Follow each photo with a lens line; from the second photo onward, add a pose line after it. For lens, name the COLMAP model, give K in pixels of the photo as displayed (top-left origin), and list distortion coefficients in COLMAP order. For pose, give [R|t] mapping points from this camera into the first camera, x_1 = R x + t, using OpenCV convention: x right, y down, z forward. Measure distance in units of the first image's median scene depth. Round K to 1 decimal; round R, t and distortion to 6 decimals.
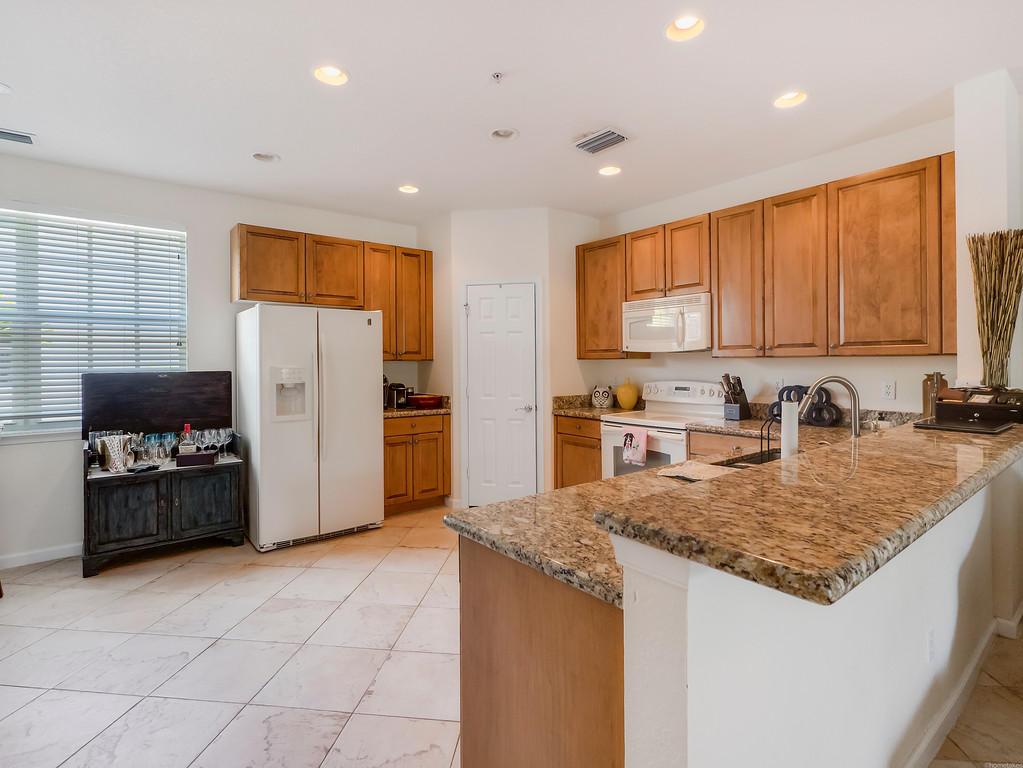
lens RADIAL K [[479.2, 0, 512.2], [0, 479.2, 371.4], [0, 0, 1]] dist [0.001255, 0.000287]
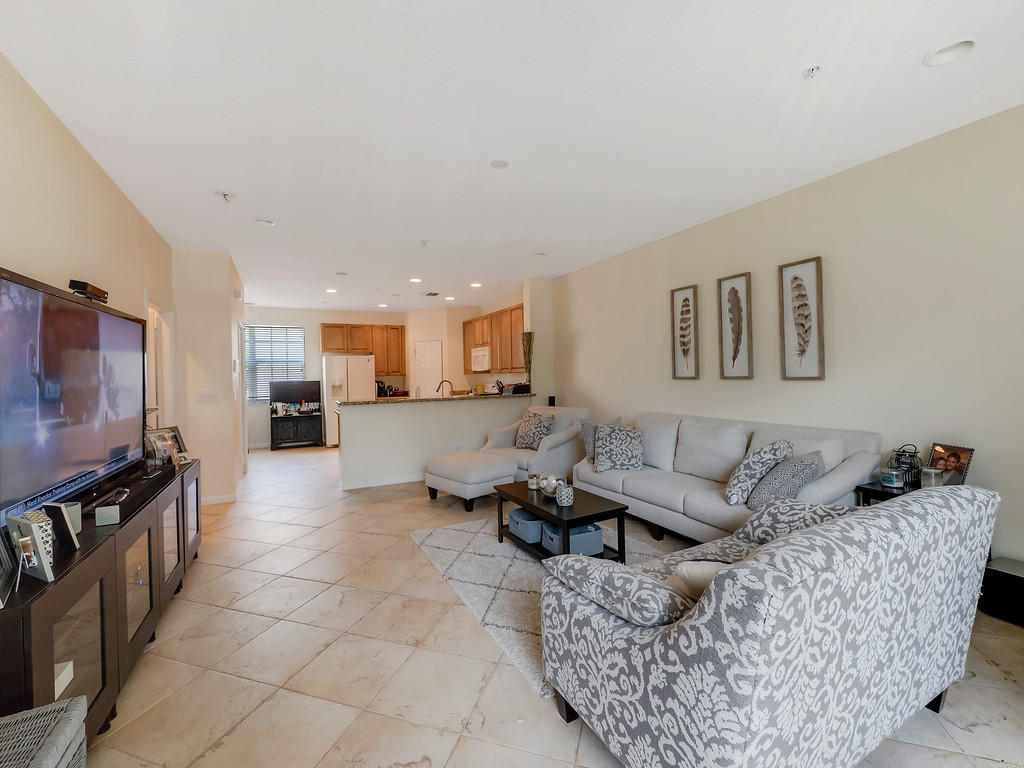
lens RADIAL K [[417.0, 0, 512.0], [0, 417.0, 384.0], [0, 0, 1]] dist [-0.000293, 0.000012]
pose [[0.979623, -0.004981, -0.200786, 0.924638], [0.007200, 0.999921, 0.010324, 0.001852], [0.200718, -0.011560, 0.979581, -1.039587]]
